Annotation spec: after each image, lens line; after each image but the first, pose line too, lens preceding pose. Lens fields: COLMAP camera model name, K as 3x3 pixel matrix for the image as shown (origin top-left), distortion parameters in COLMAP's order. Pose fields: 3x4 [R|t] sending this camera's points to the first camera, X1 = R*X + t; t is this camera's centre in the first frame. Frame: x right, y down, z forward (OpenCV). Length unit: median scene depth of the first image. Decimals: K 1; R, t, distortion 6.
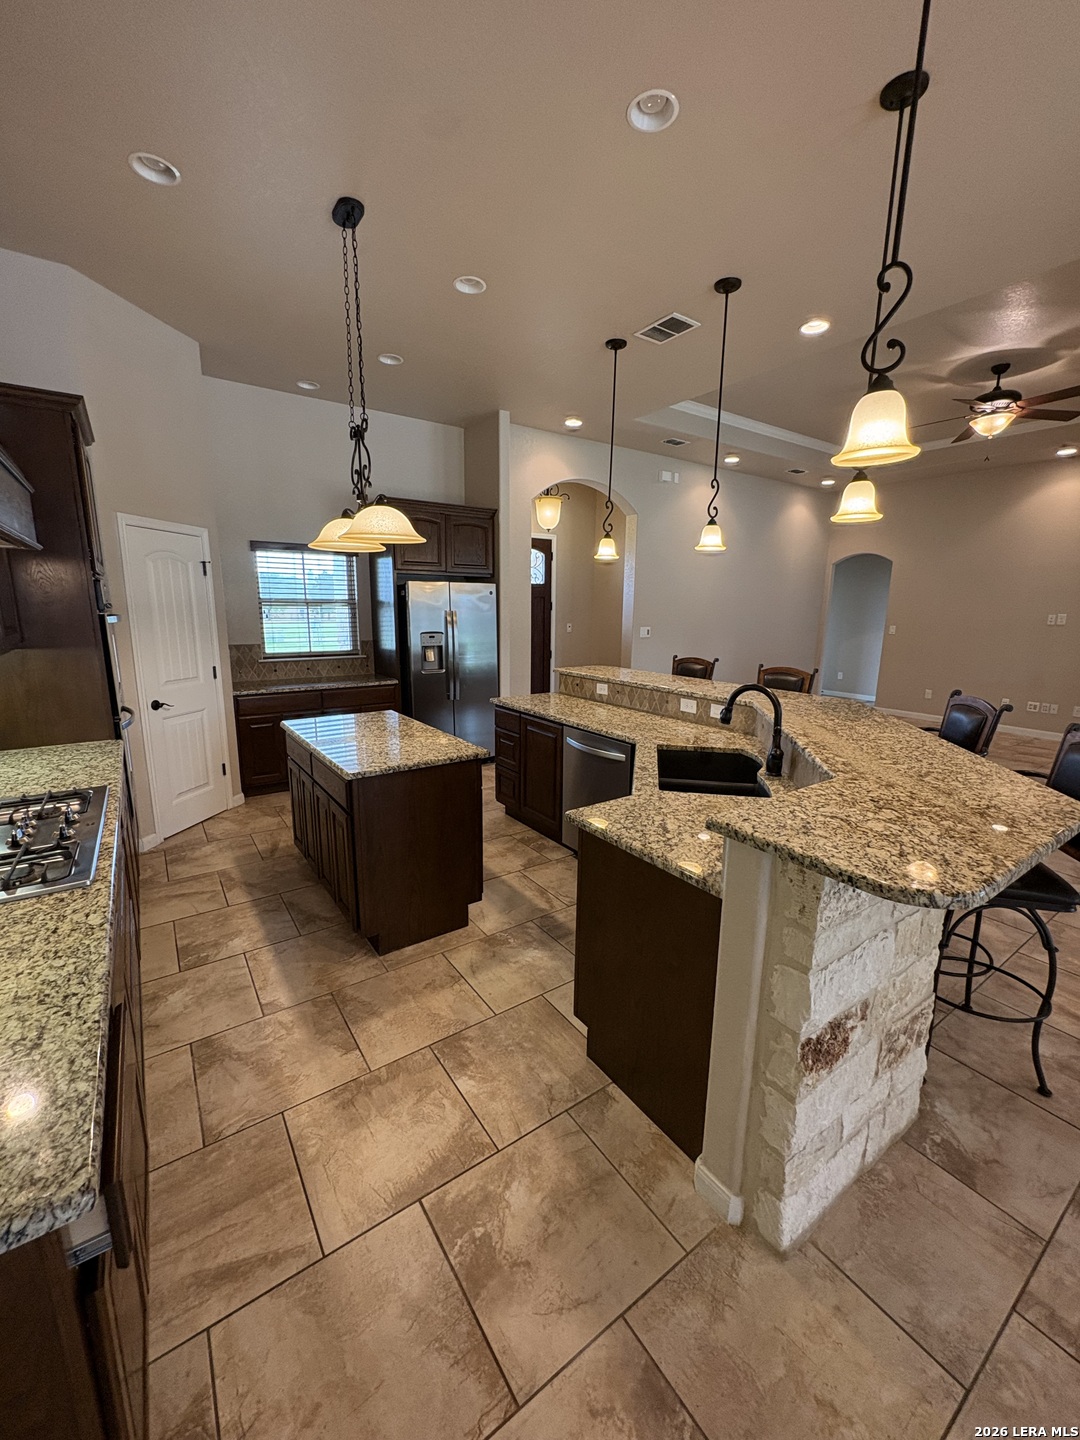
lens RADIAL K [[574.7, 0, 537.3], [0, 574.7, 717.9], [0, 0, 1]] dist [-0.000105, 0.000374]
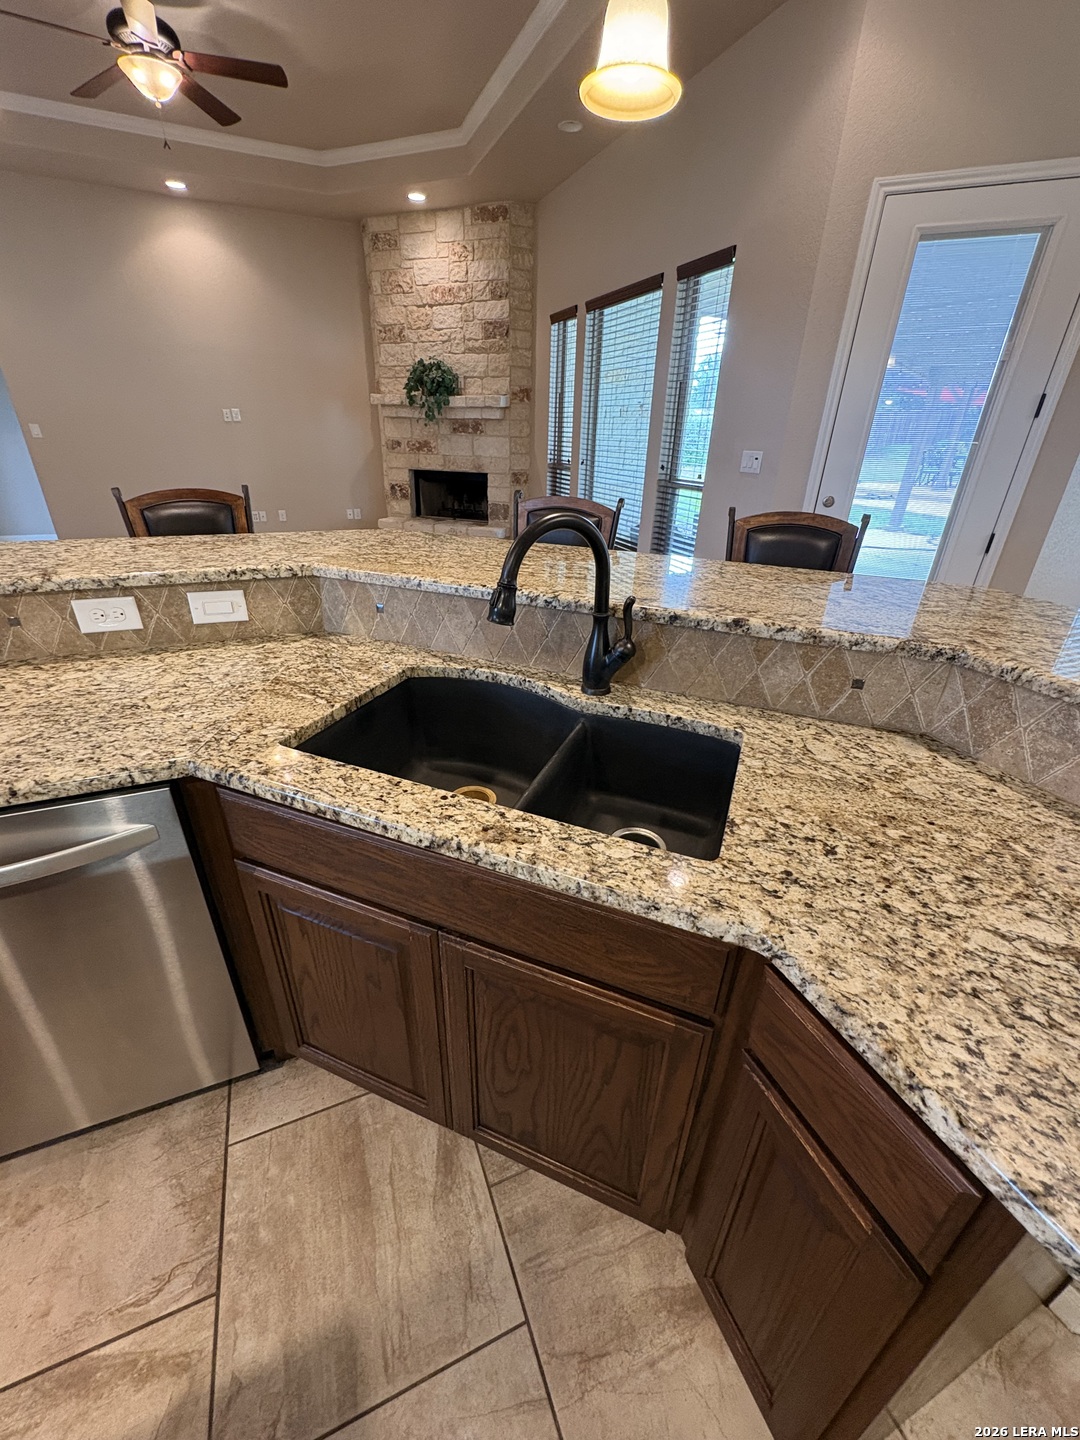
lens RADIAL K [[574.7, 0, 536.7], [0, 574.7, 719.5], [0, 0, 1]] dist [-0.000105, 0.000374]
pose [[0.203063, -0.444179, 0.872623, -0.045818], [0.167789, 0.893793, 0.415910, -0.070979], [-0.964682, 0.061961, 0.256025, 0.637079]]
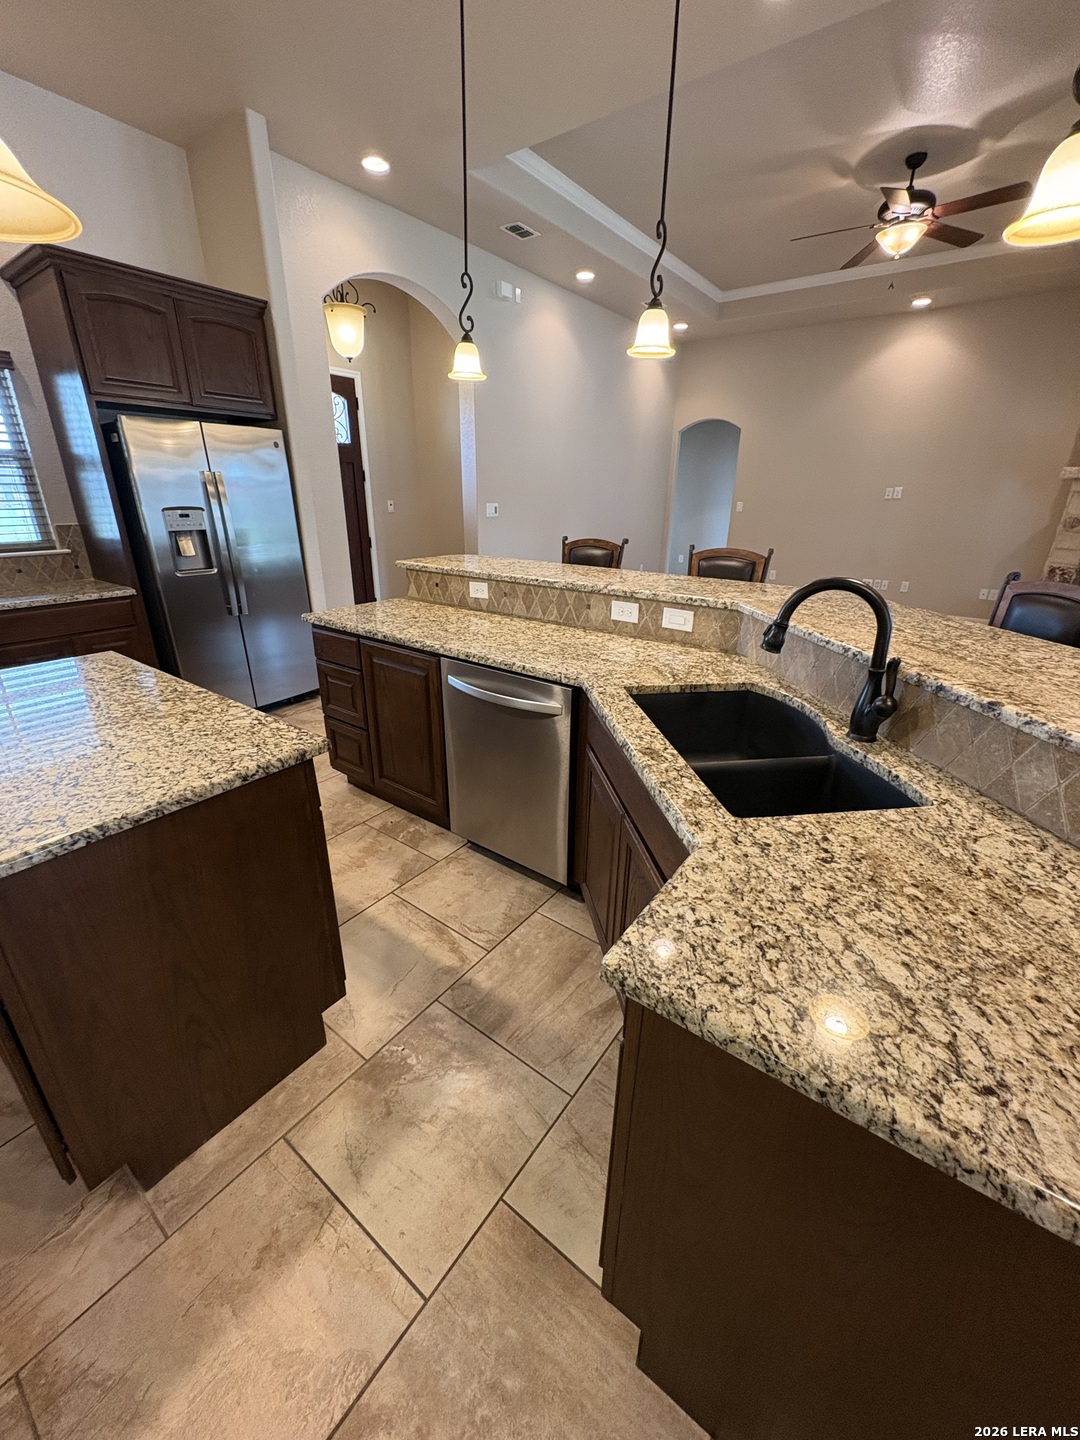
lens RADIAL K [[574.7, 0, 538.8], [0, 574.7, 718.2], [0, 0, 1]] dist [-0.000105, 0.000374]
pose [[0.947385, -0.116591, 0.298109, -0.045546], [0.059718, 0.979333, 0.193238, -0.035208], [-0.314478, -0.165268, 0.934768, 0.391833]]
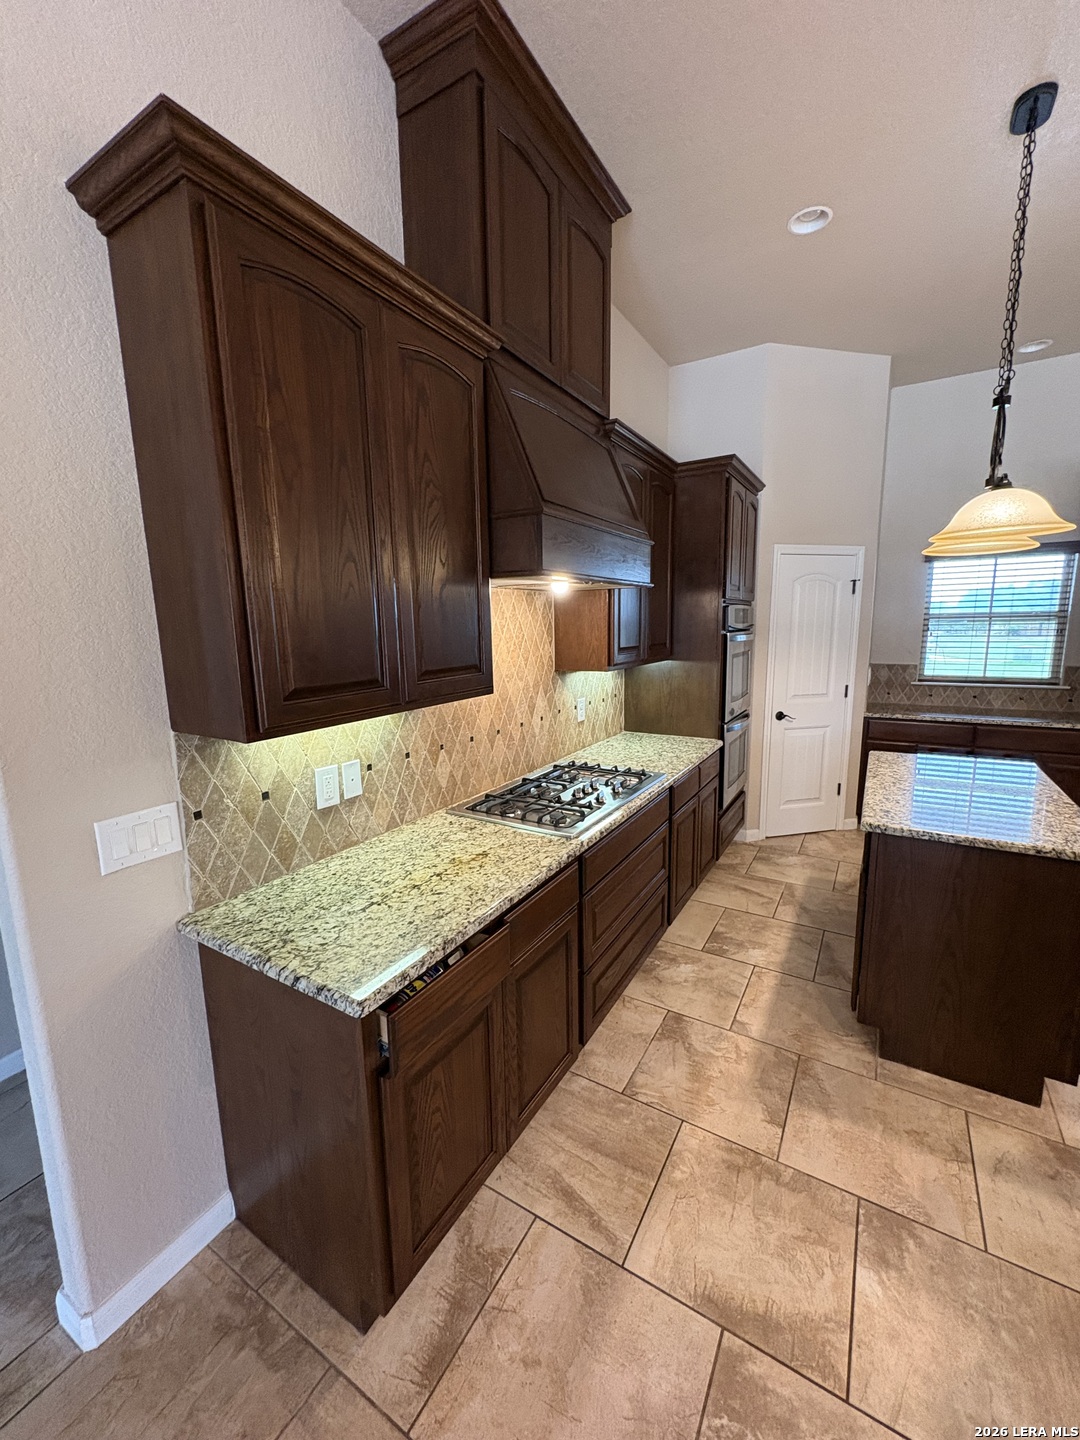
lens RADIAL K [[574.7, 0, 539.6], [0, 574.7, 718.6], [0, 0, 1]] dist [-0.000105, 0.000374]
pose [[0.412607, 0.131746, -0.901332, 0.147636], [-0.154345, 0.985290, 0.073363, -0.029359], [0.897738, 0.108846, 0.426871, 0.135073]]
